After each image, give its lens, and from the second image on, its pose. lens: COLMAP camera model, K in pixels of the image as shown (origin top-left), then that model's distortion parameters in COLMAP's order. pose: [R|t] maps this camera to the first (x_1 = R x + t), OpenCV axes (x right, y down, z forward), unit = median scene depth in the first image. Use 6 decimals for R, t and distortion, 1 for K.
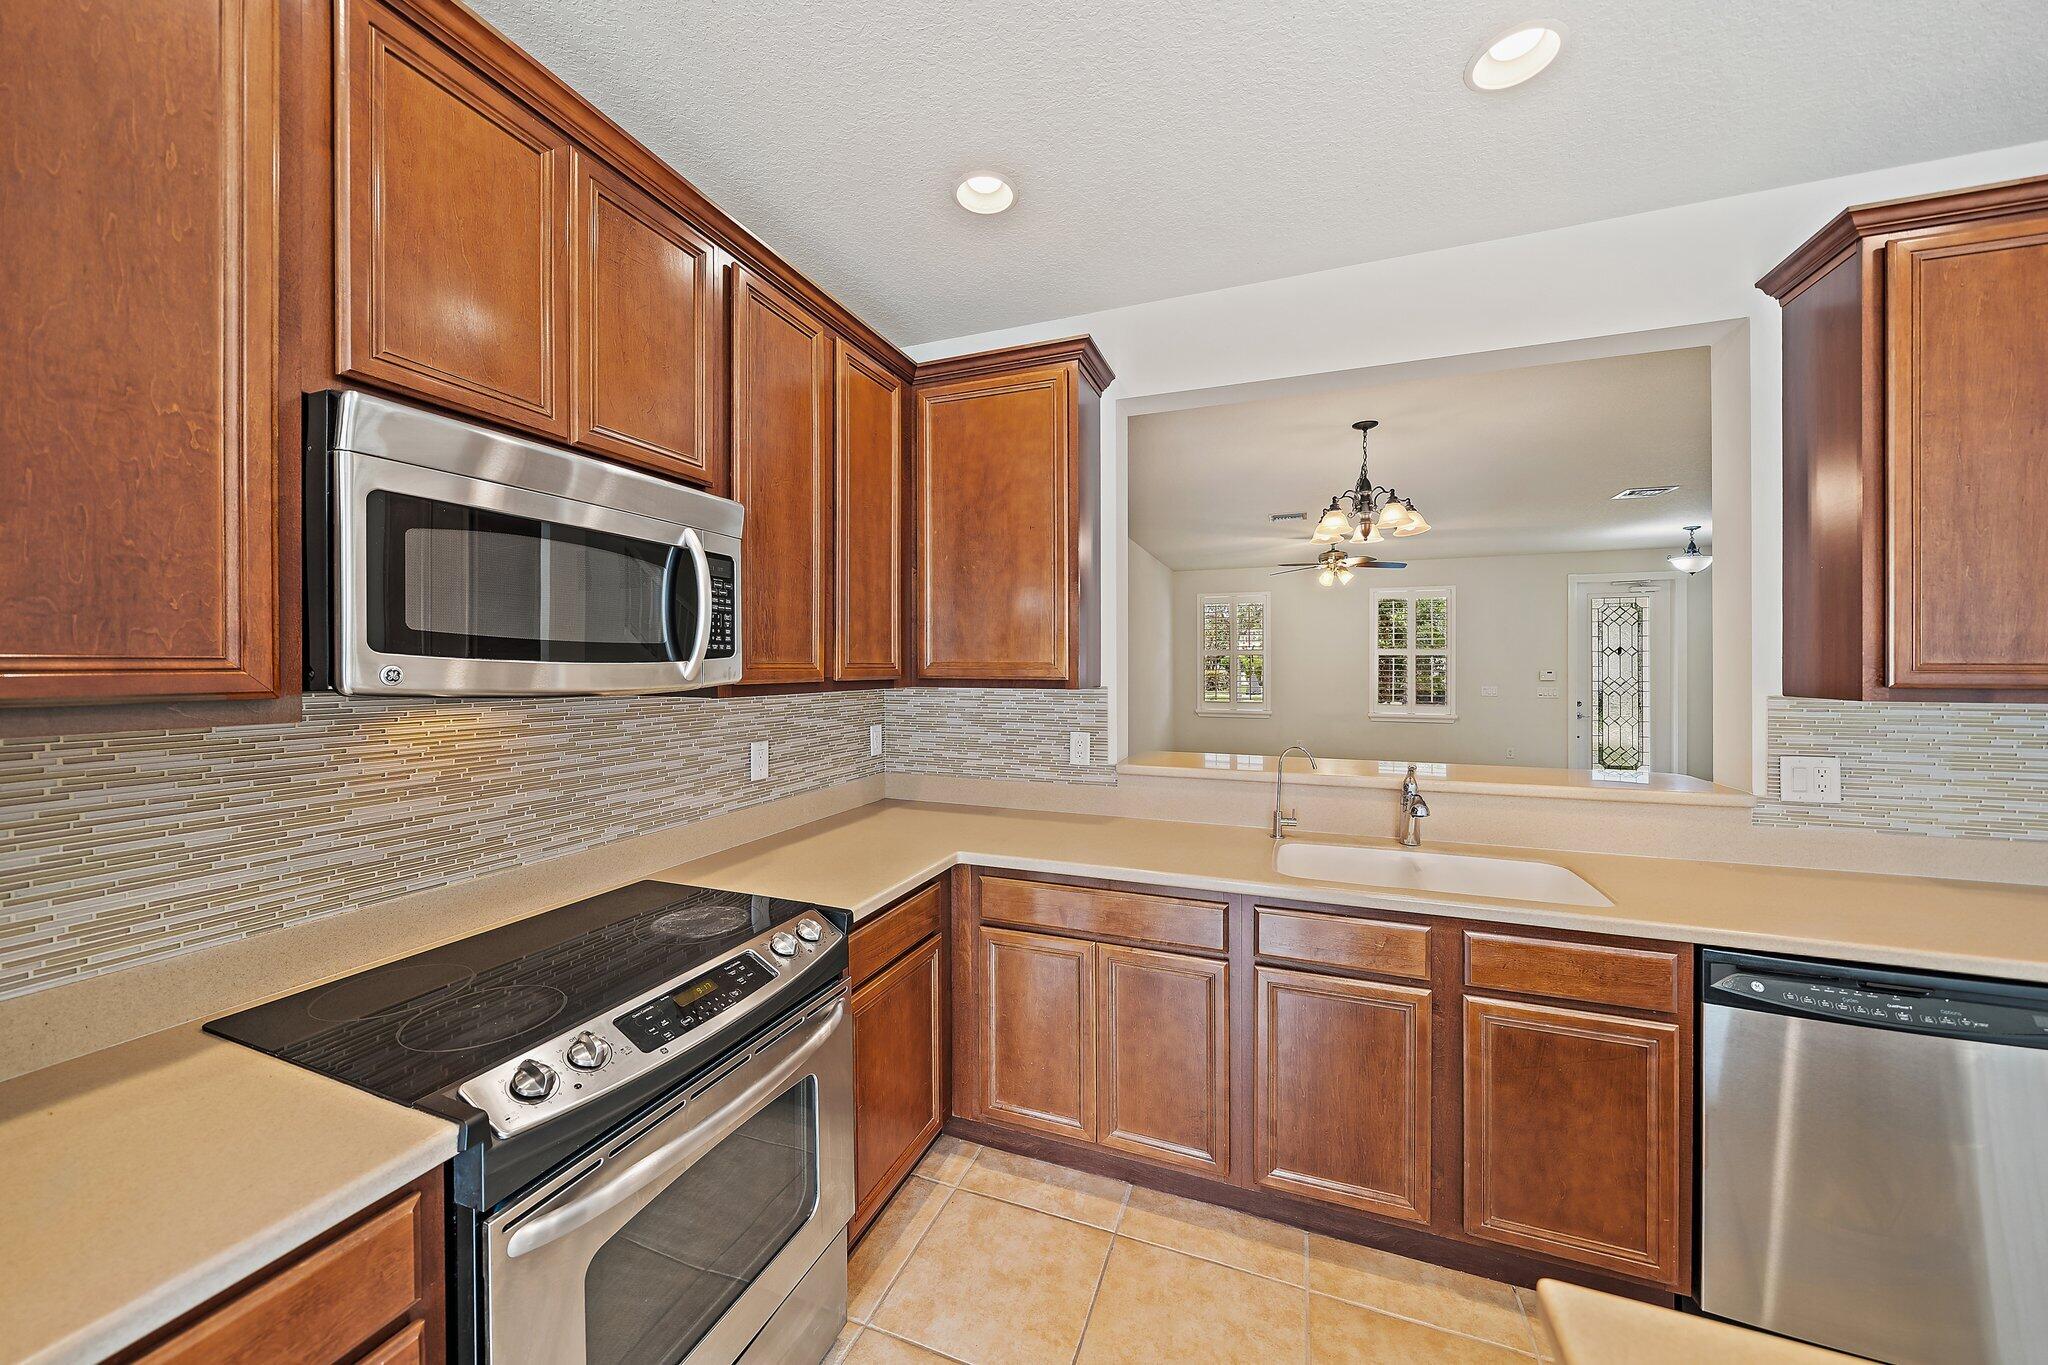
lens RADIAL K [[729.4, 0, 1011.8], [0, 729.4, 672.0], [0, 0, 1]] dist [-0.001823, -0.000166]
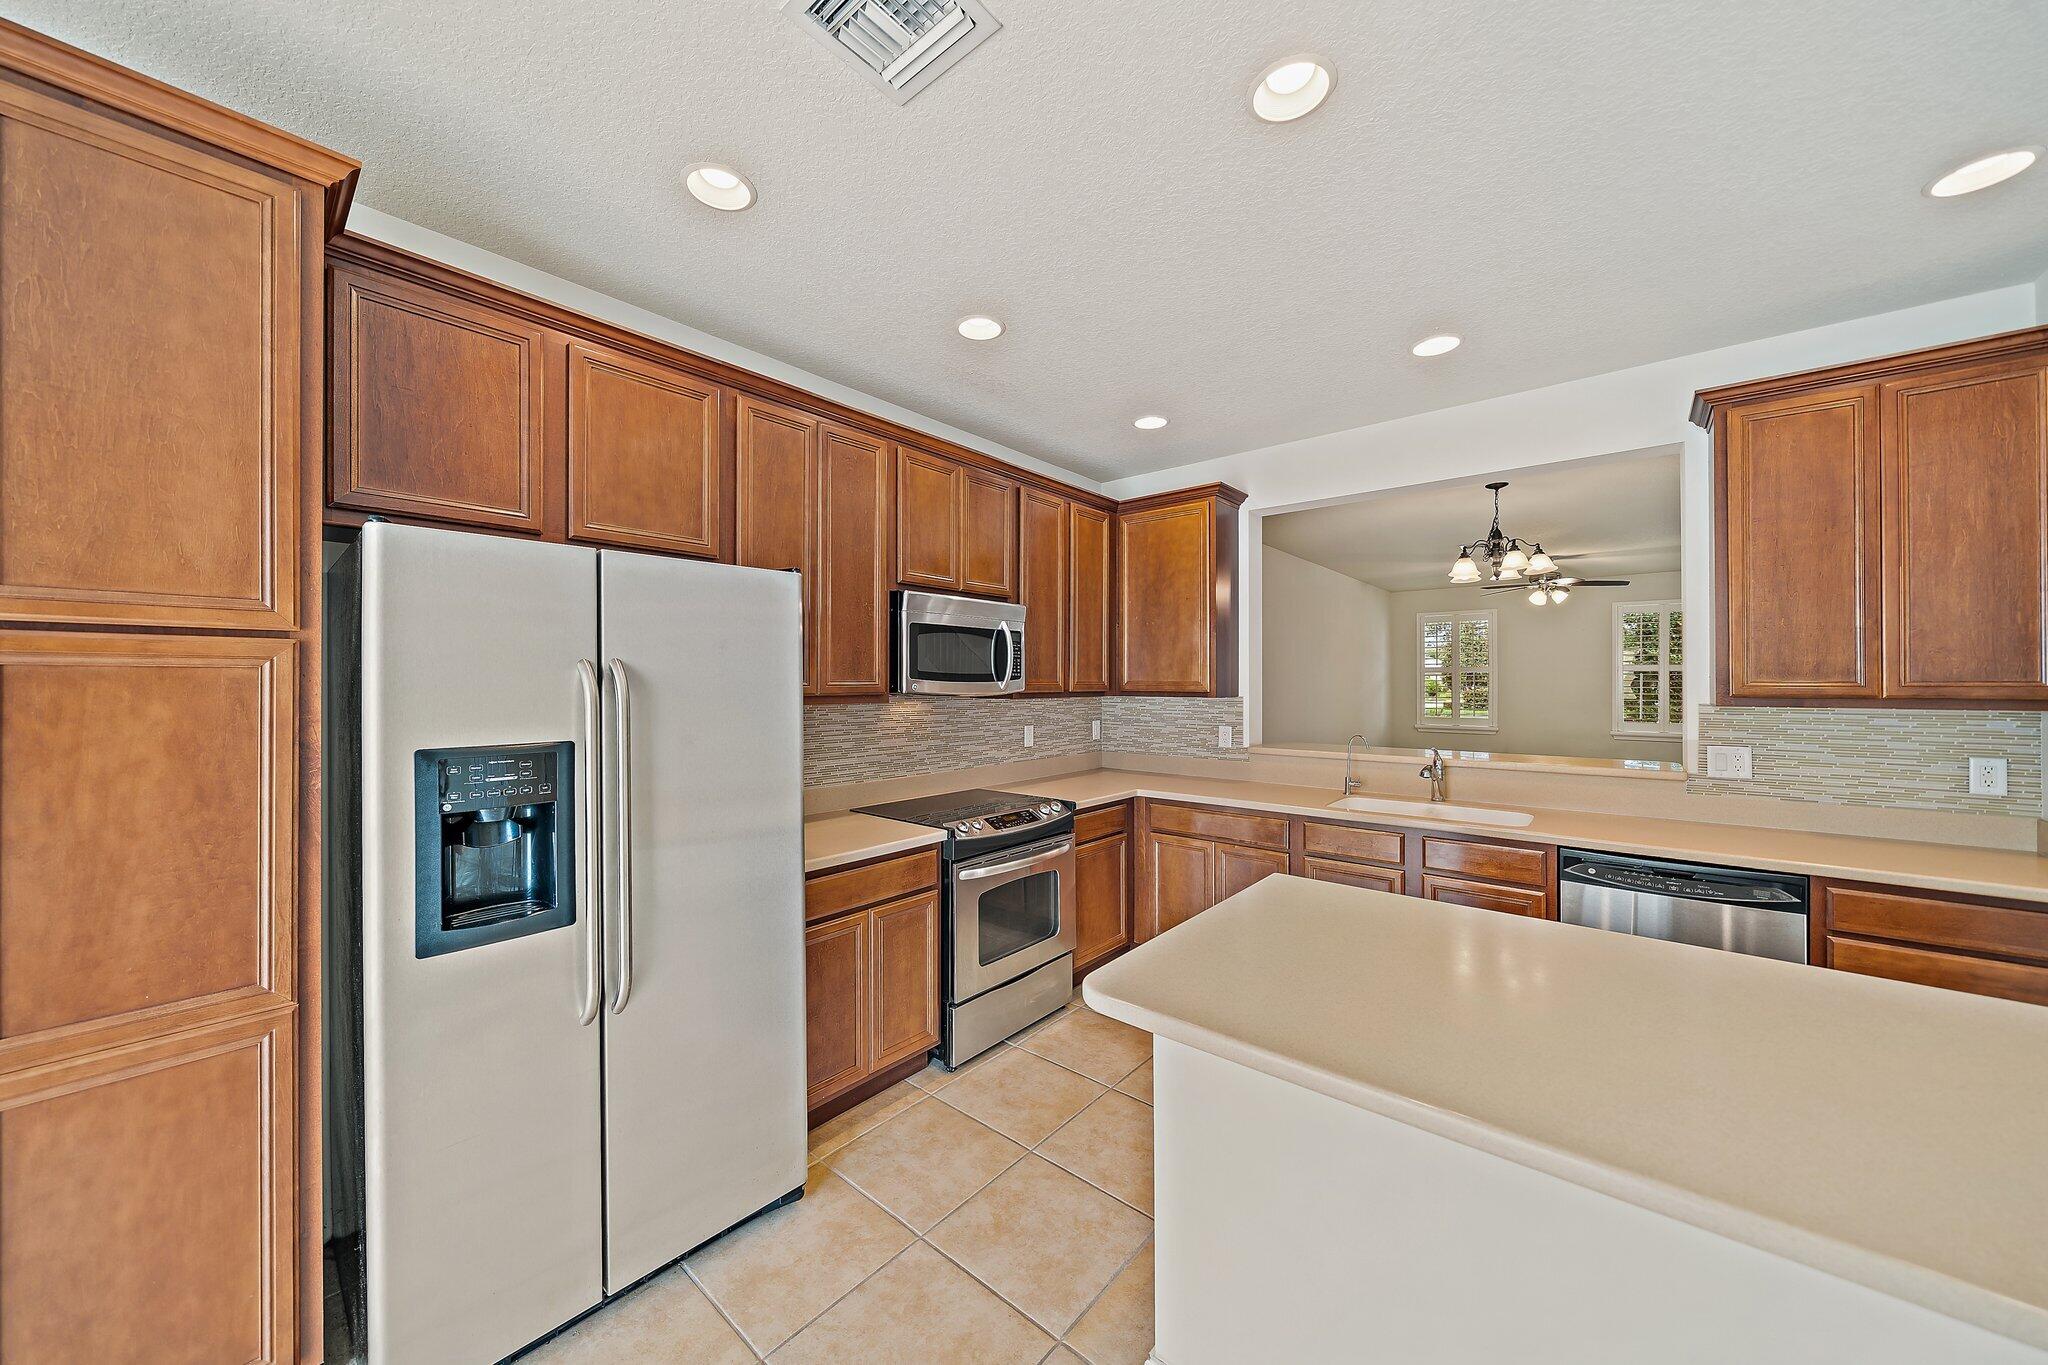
lens RADIAL K [[719.1, 0, 1003.9], [0, 719.1, 681.3], [0, 0, 1]] dist [-0.001462, -0.000217]
pose [[0.941607, -0.001495, -0.336711, 0.210630], [-0.002017, 0.999947, -0.010081, 0.005118], [0.336708, 0.010172, 0.941554, -0.755888]]
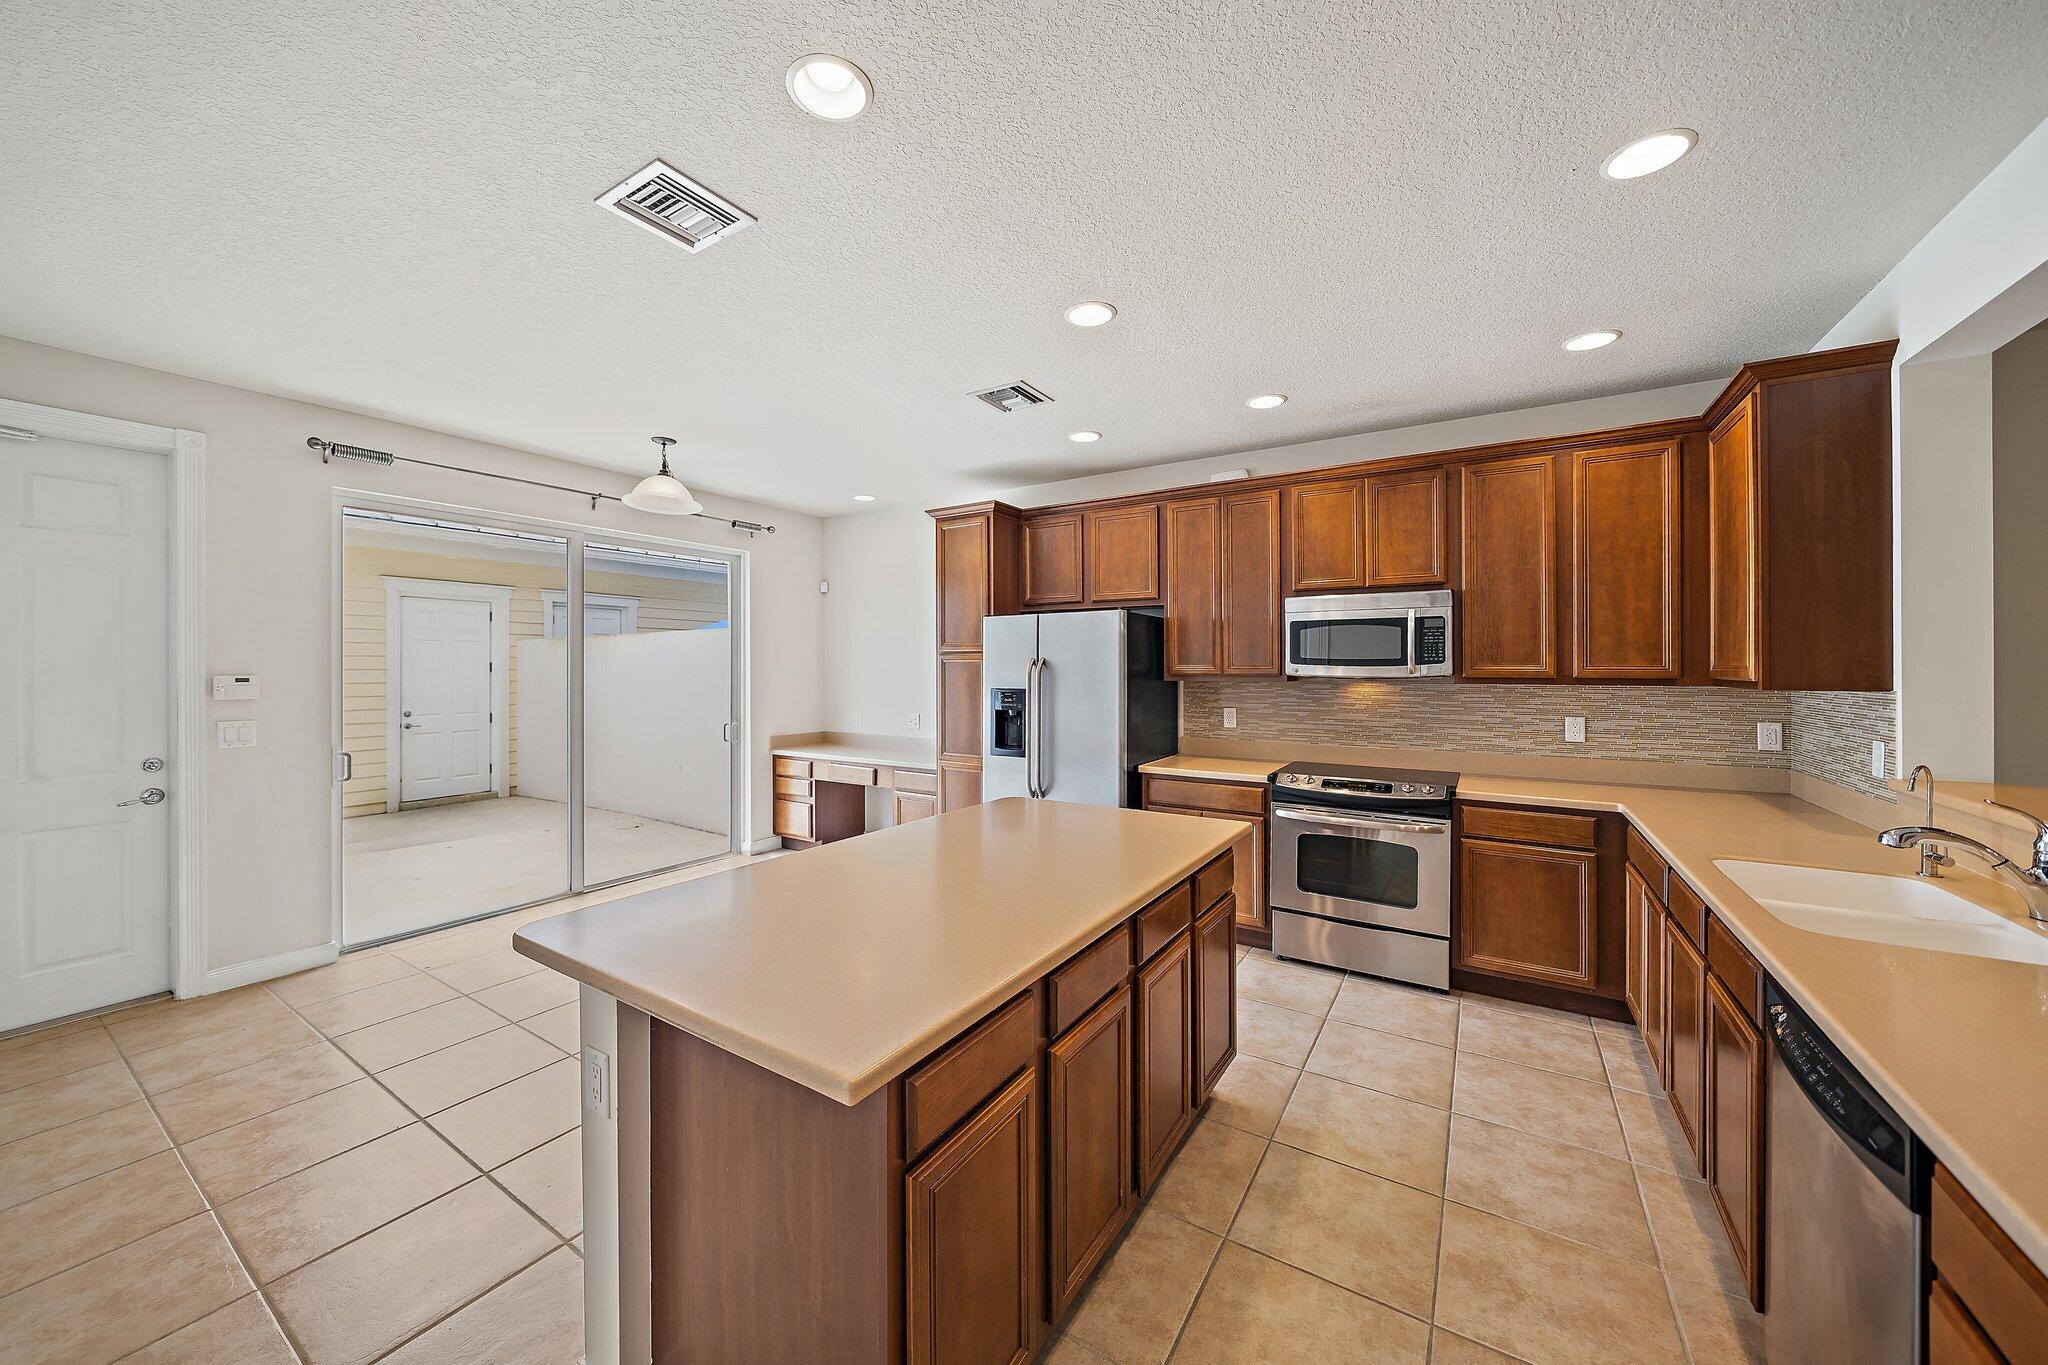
lens RADIAL K [[729.4, 0, 1011.8], [0, 729.4, 672.0], [0, 0, 1]] dist [-0.001823, -0.000166]
pose [[-0.194473, 0.007550, -0.980879, 1.524603], [-0.009008, 0.999914, 0.009482, -0.003659], [0.980866, 0.010680, -0.194389, 0.146055]]
